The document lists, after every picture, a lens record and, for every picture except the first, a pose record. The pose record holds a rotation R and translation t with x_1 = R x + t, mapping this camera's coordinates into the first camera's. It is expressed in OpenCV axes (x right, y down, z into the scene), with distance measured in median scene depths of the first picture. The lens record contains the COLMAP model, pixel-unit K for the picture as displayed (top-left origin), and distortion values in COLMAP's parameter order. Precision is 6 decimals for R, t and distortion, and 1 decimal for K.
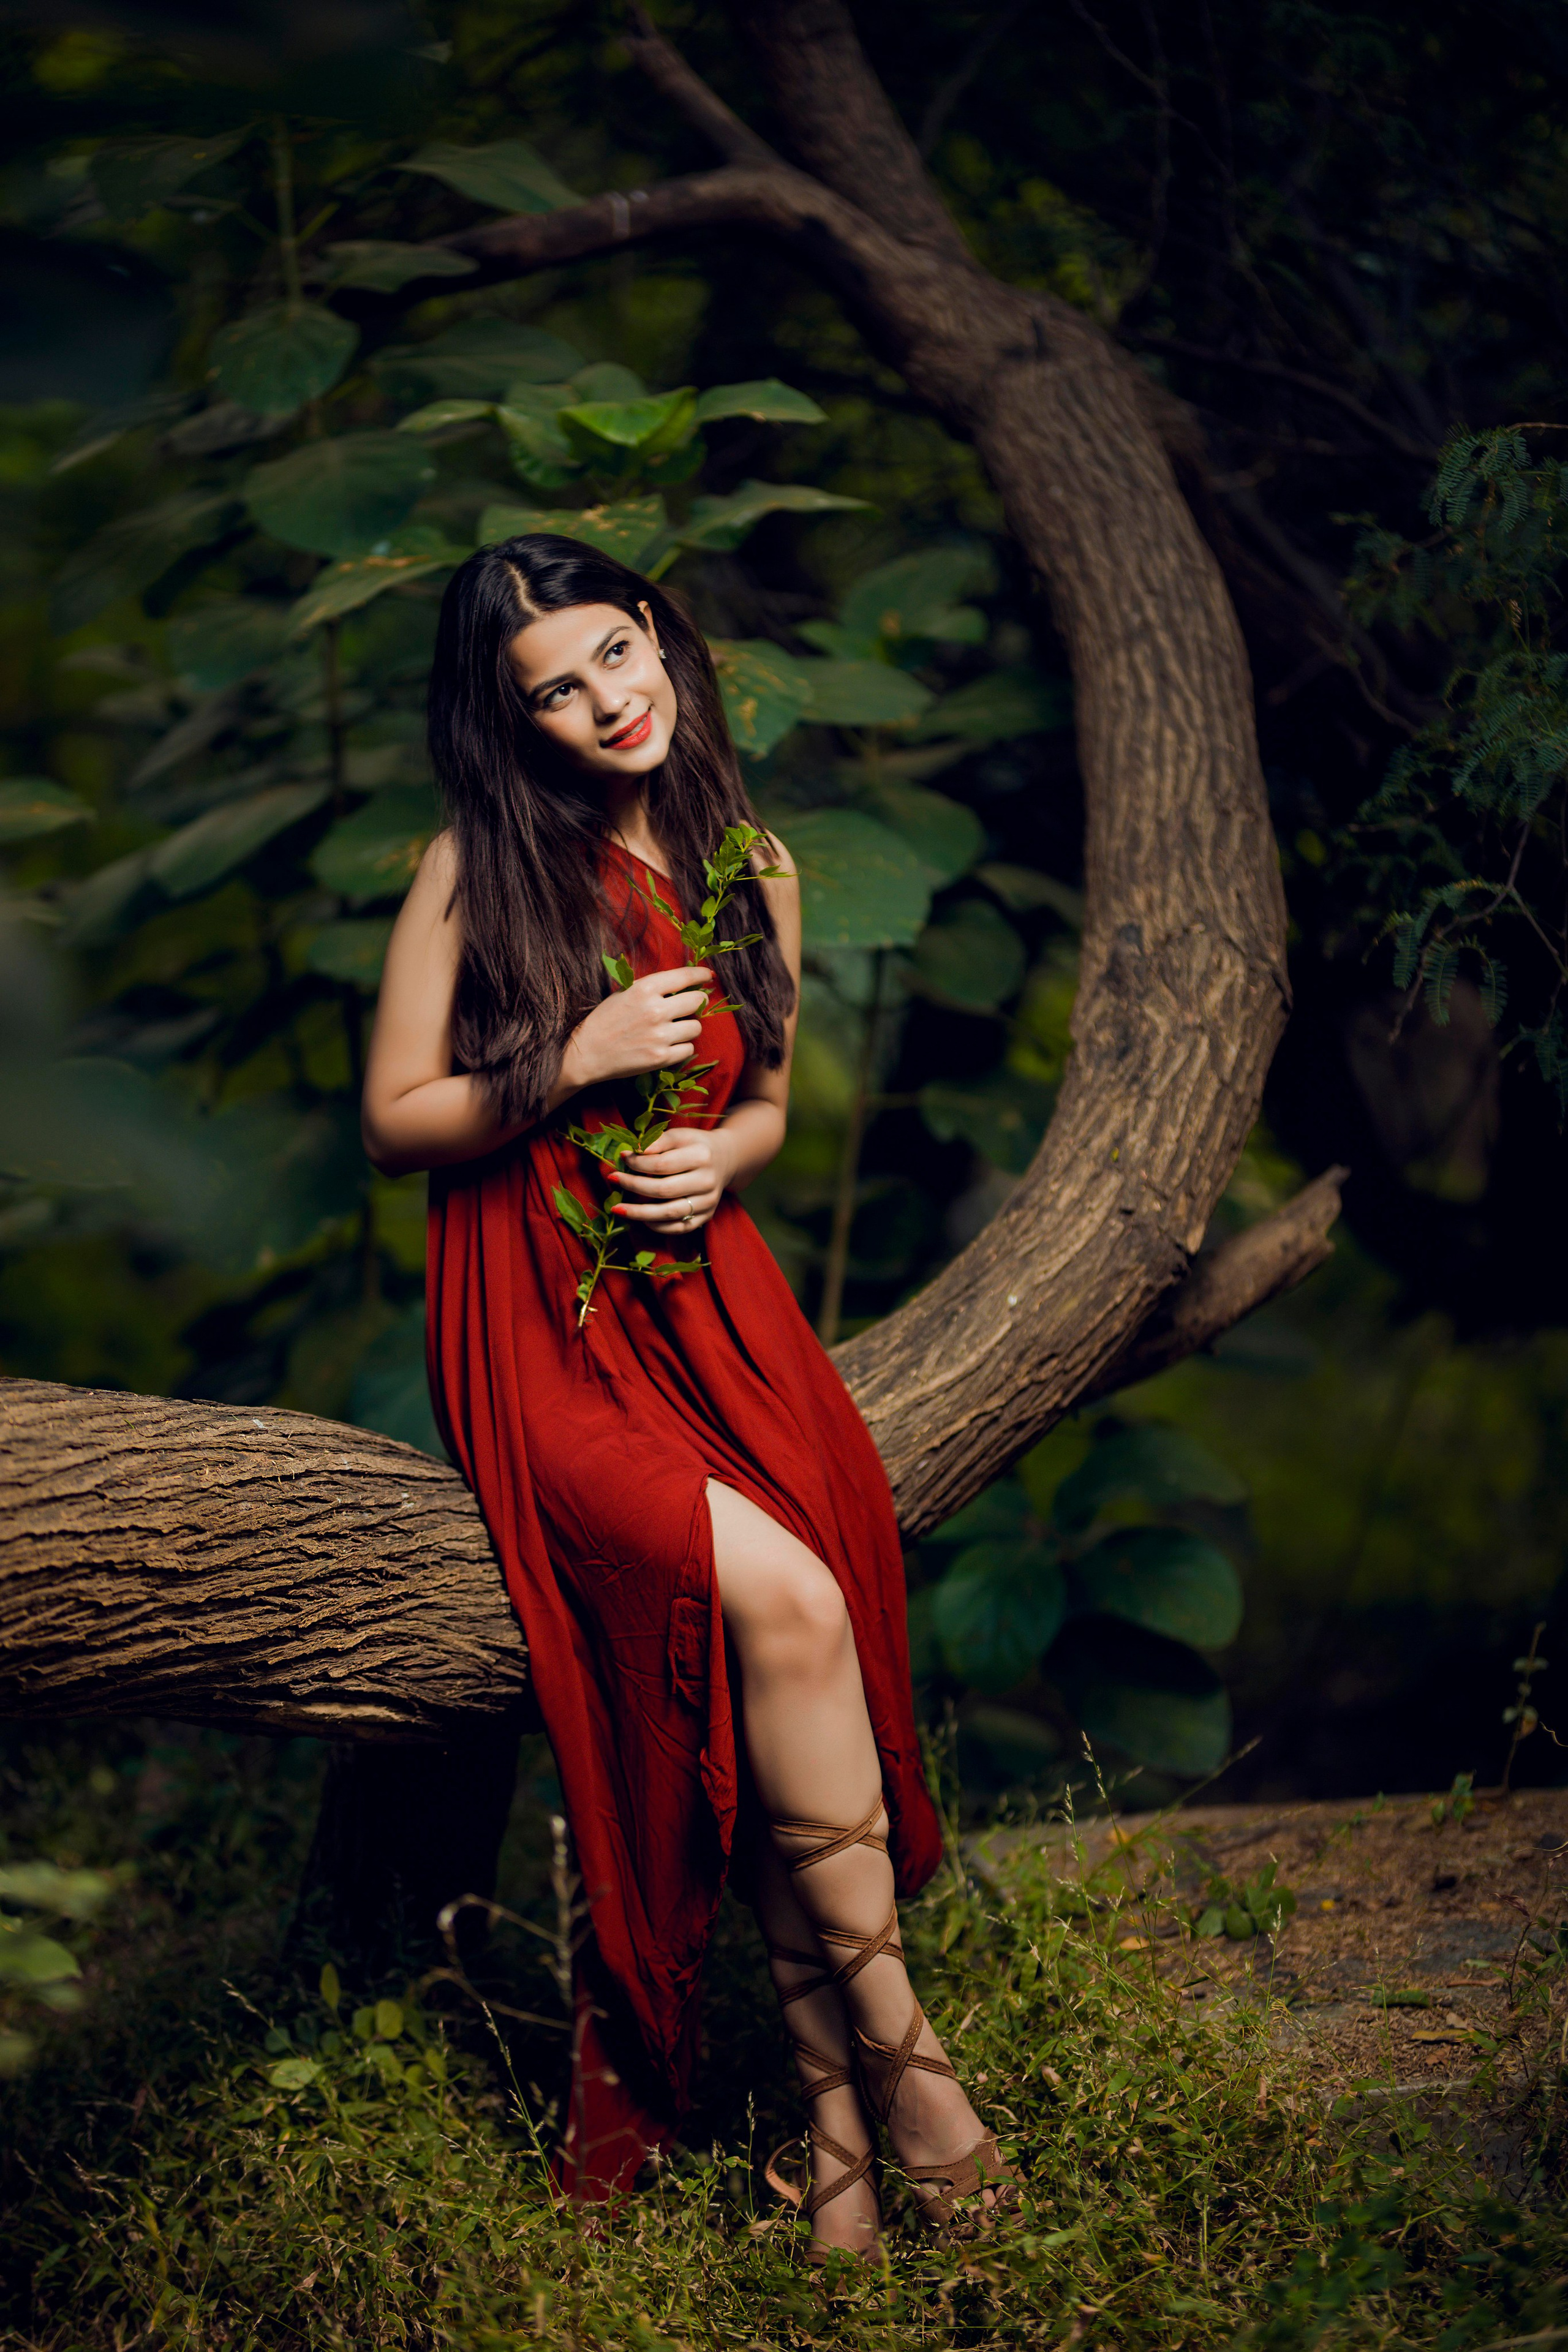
lens RADIAL K [[5425.0, 0, 780.5], [0, 5425.0, 1186.7], [0, 0, 1]] dist [-0.066652, 0.000000]
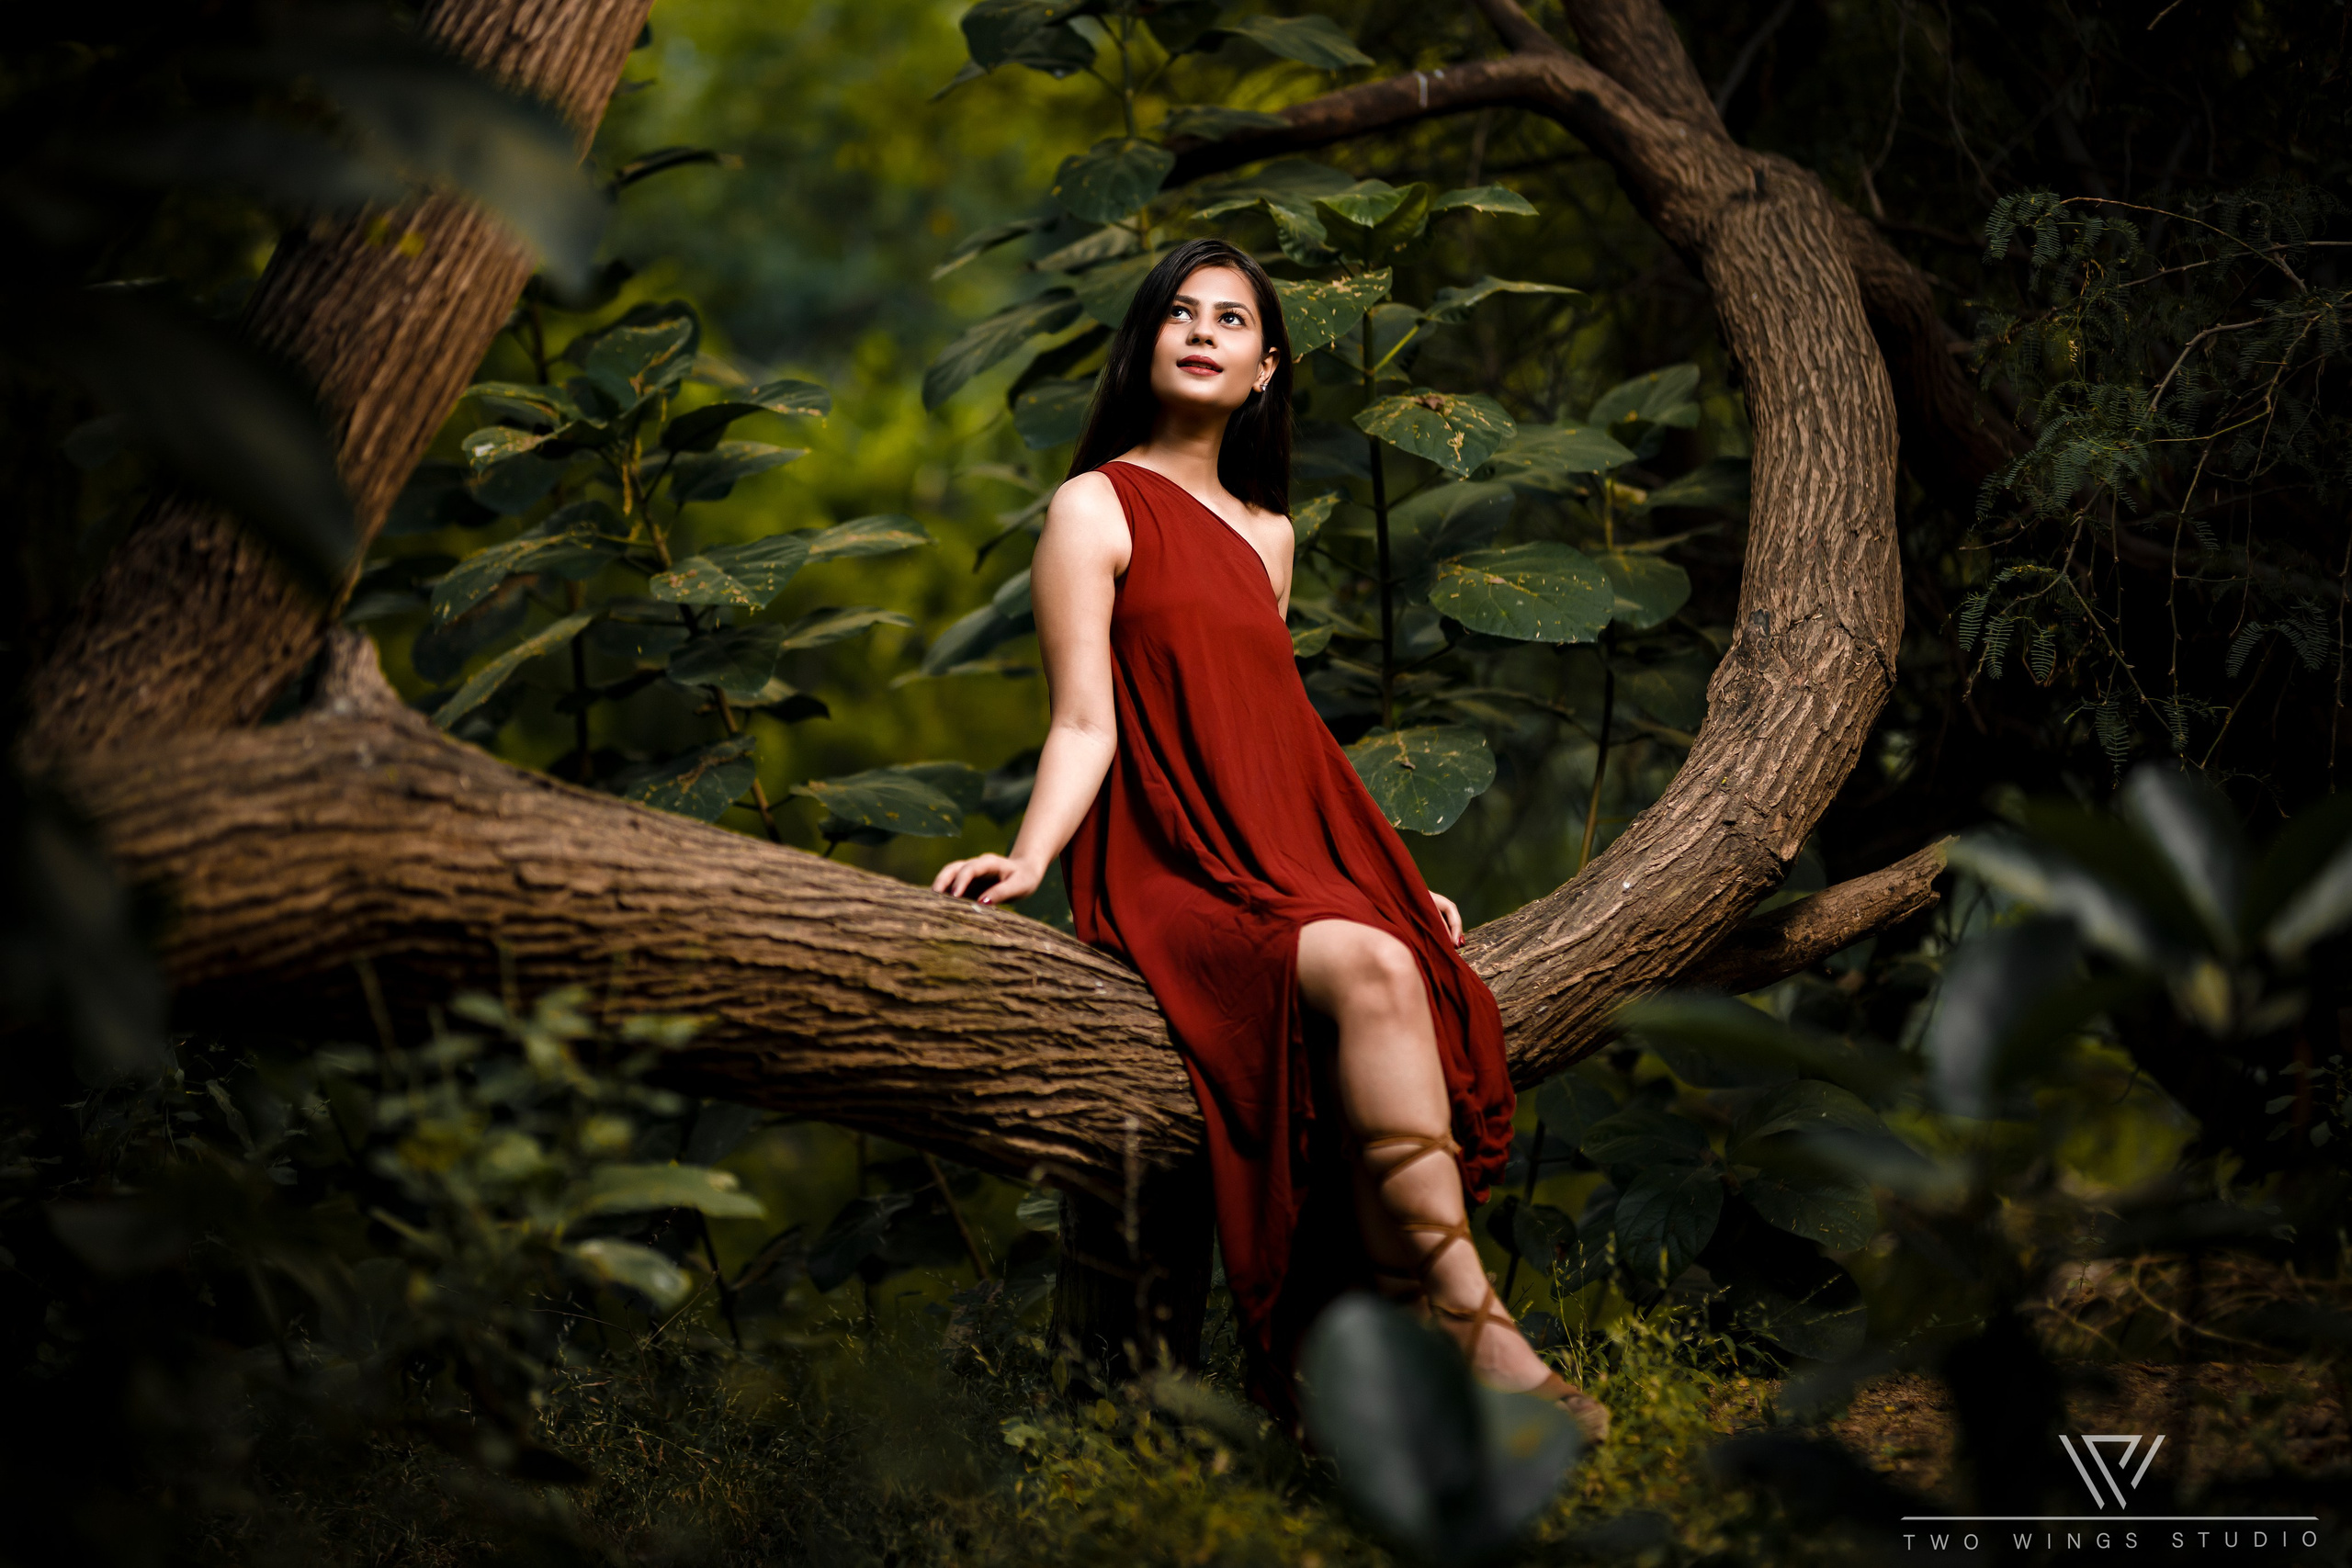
lens RADIAL K [[5424.5, 0, 1178.6], [0, 5424.5, 776.4], [0, 0, 1]] dist [-0.066652, 0.000000]
pose [[0.990216, 0.019688, -0.138147, 0.111907], [-0.034178, 0.994061, -0.103317, 0.127042], [0.135292, 0.107027, 0.985008, -0.223003]]
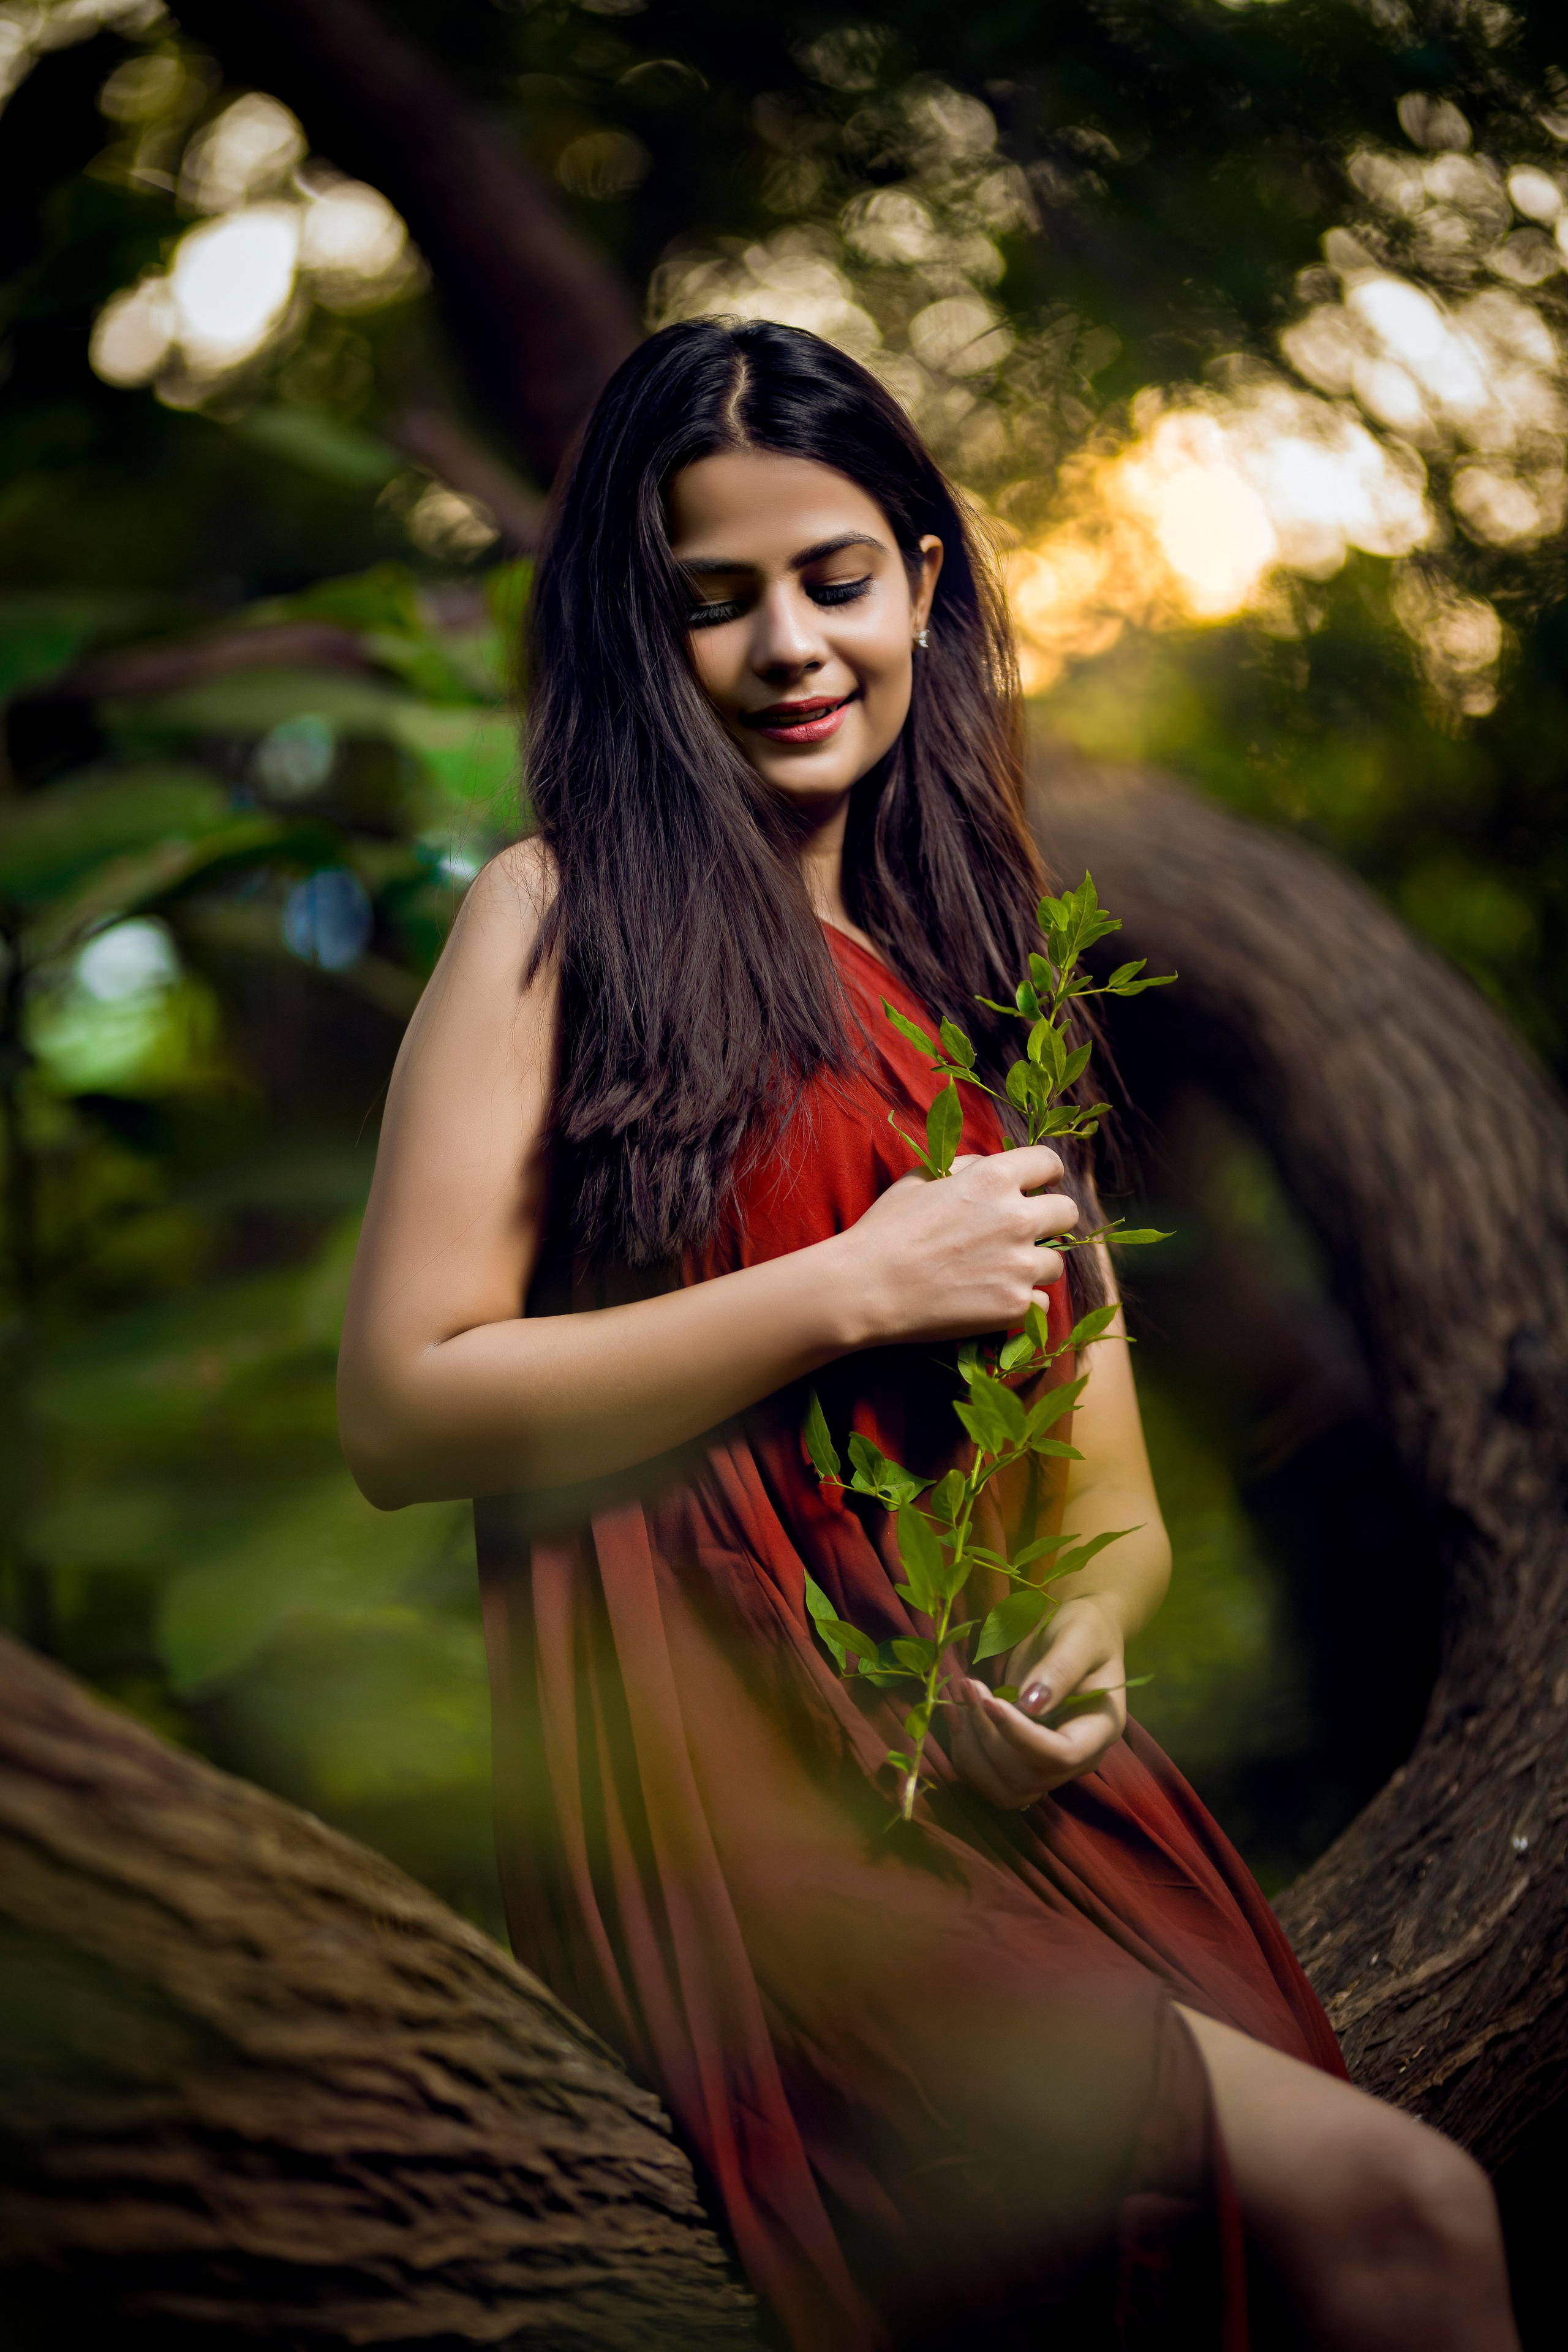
lens RADIAL K [[5425.0, 0, 786.3], [0, 5425.0, 1176.9], [0, 0, 1]] dist [-0.066652, 0.000000]
pose [[0.988452, 0.012956, 0.150981, -0.112691], [0.031372, 0.957257, -0.287531, 0.110931], [-0.148253, 0.288948, 0.945796, 0.482998]]
